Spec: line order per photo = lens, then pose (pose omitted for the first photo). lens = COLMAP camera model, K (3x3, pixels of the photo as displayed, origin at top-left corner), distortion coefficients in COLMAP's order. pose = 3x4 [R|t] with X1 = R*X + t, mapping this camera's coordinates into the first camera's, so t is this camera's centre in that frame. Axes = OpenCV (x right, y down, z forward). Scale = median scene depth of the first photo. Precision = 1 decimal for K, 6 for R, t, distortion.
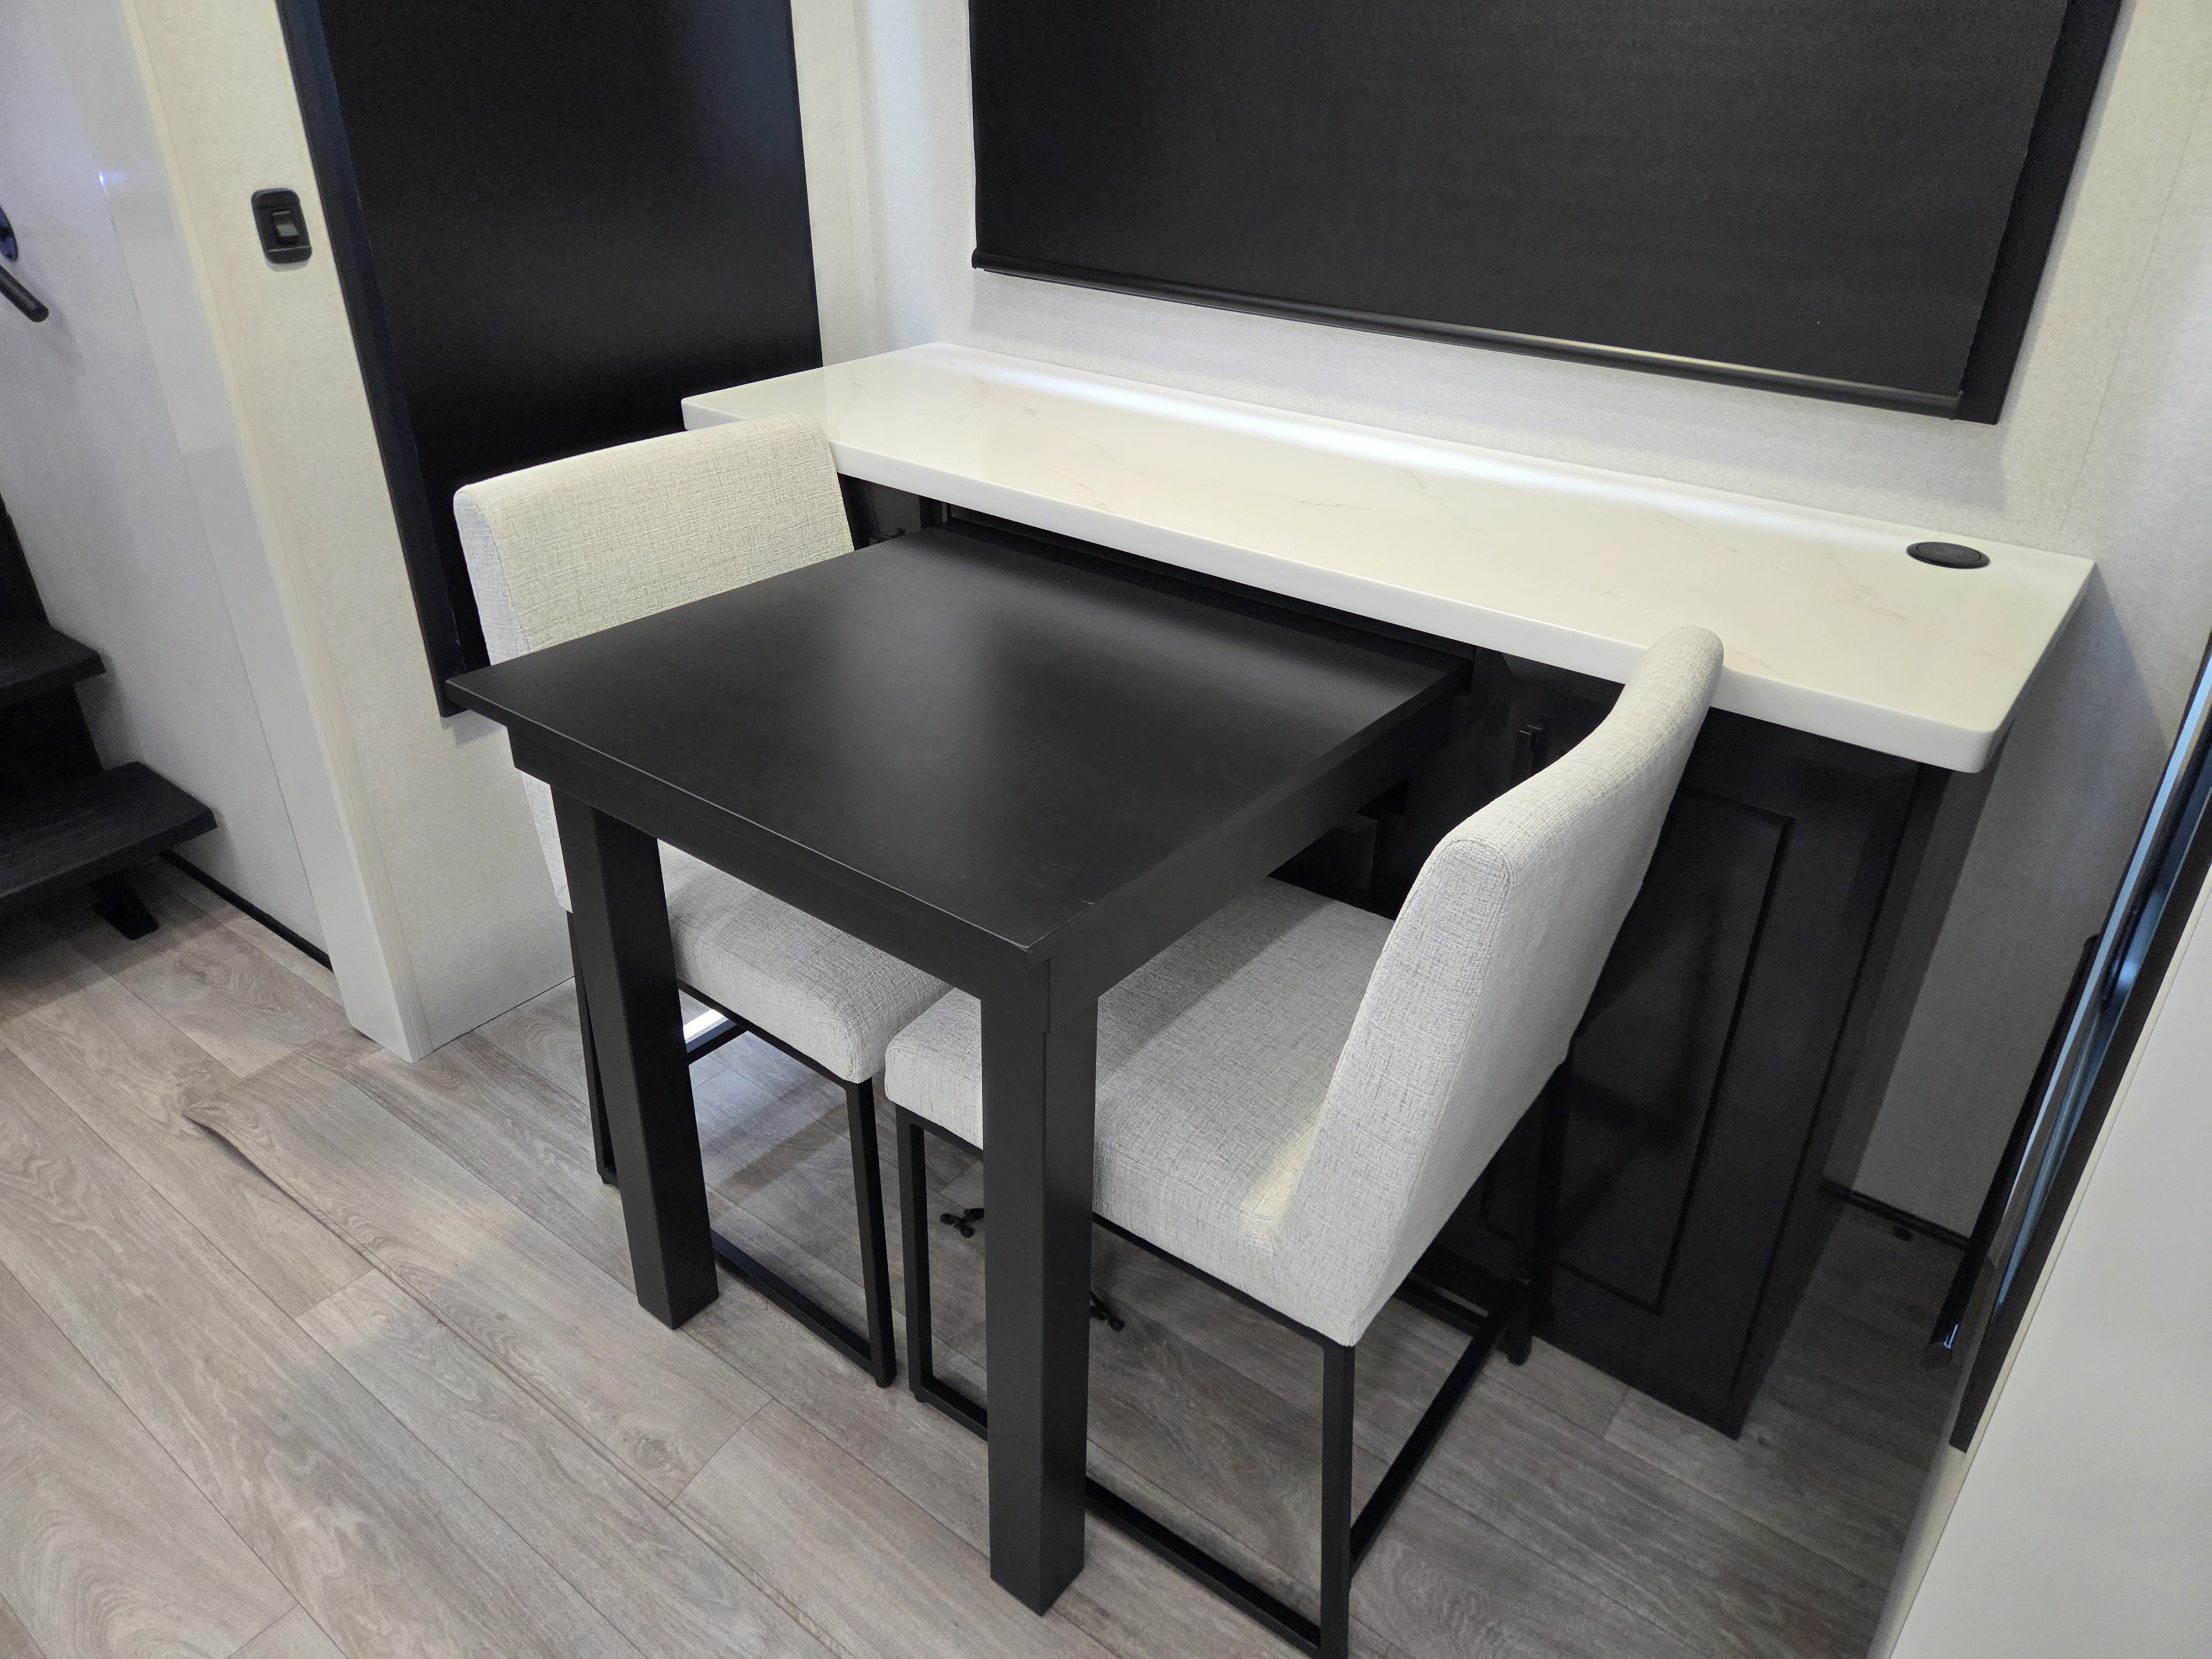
lens RADIAL K [[1487.4, 0, 1144.7], [0, 1487.4, 811.9], [0, 0, 1]] dist [0.058751, -0.050521]
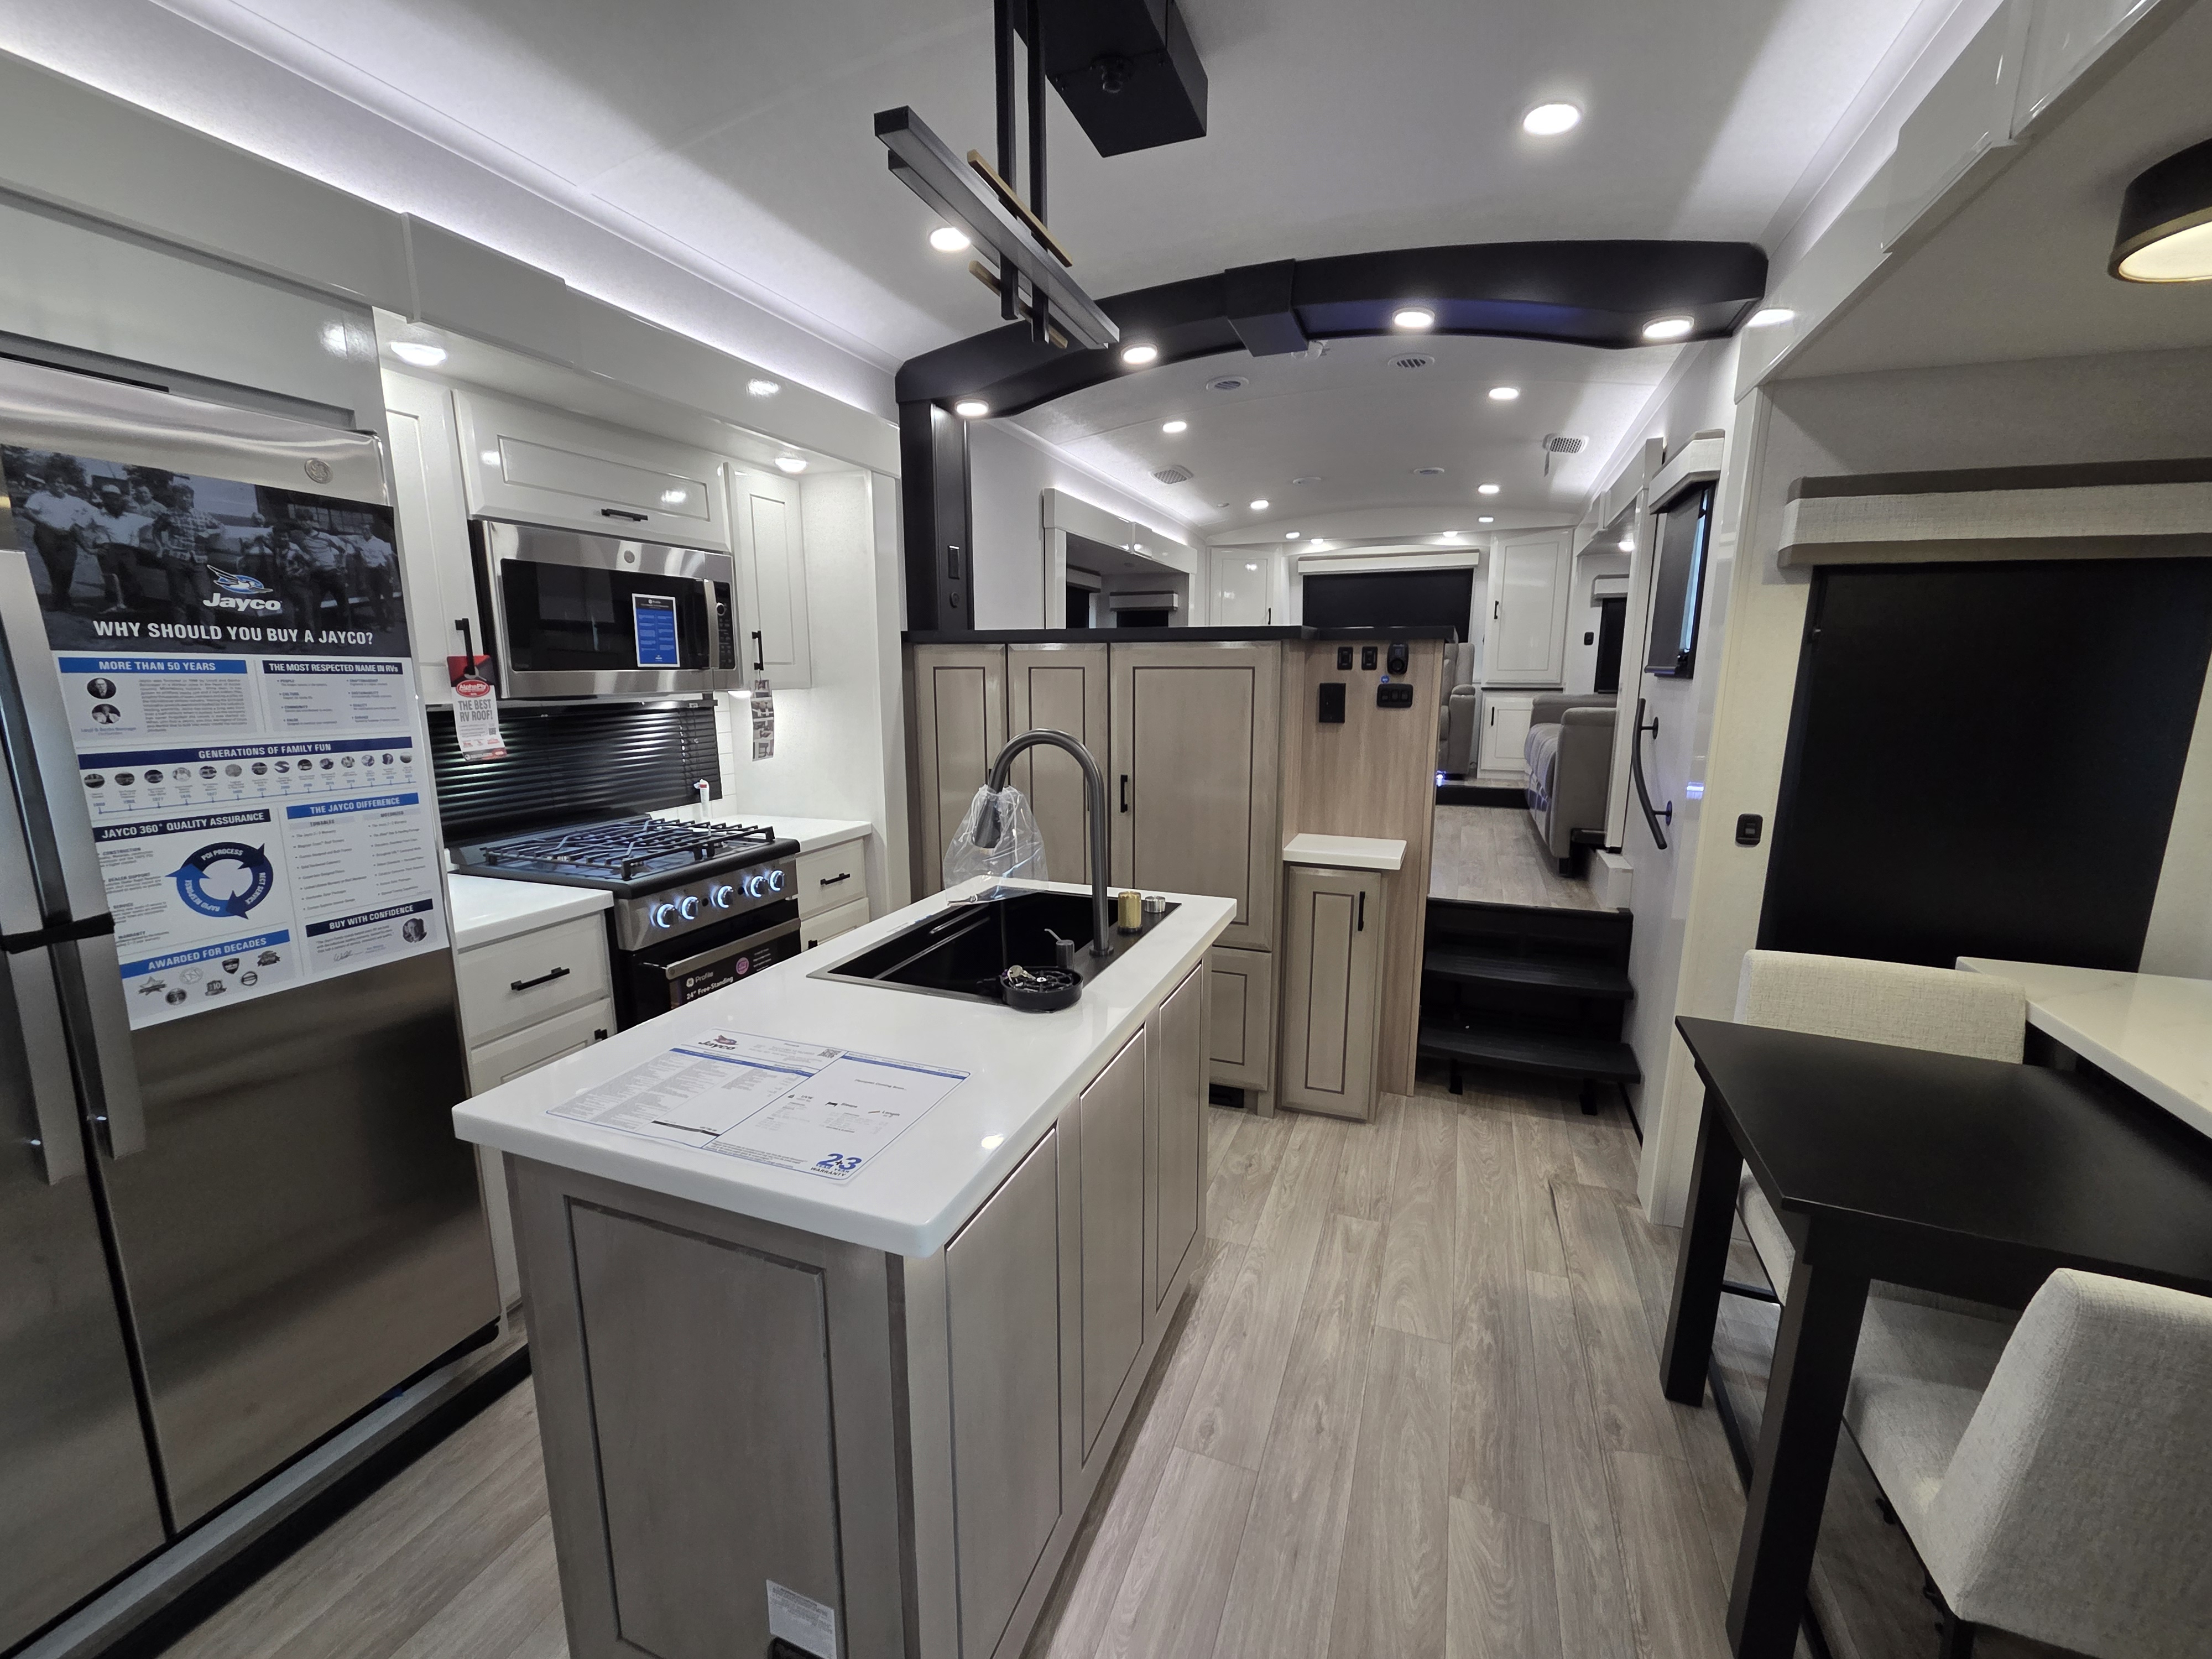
lens RADIAL K [[901.6, 0, 1115.0], [0, 901.6, 835.2], [0, 0, 1]] dist [0.000803, 0.000123]
pose [[0.279852, 0.167587, -0.945303, 0.358997], [-0.470407, 0.882283, 0.017154, 0.032987], [0.836899, 0.439876, 0.325742, -0.183005]]
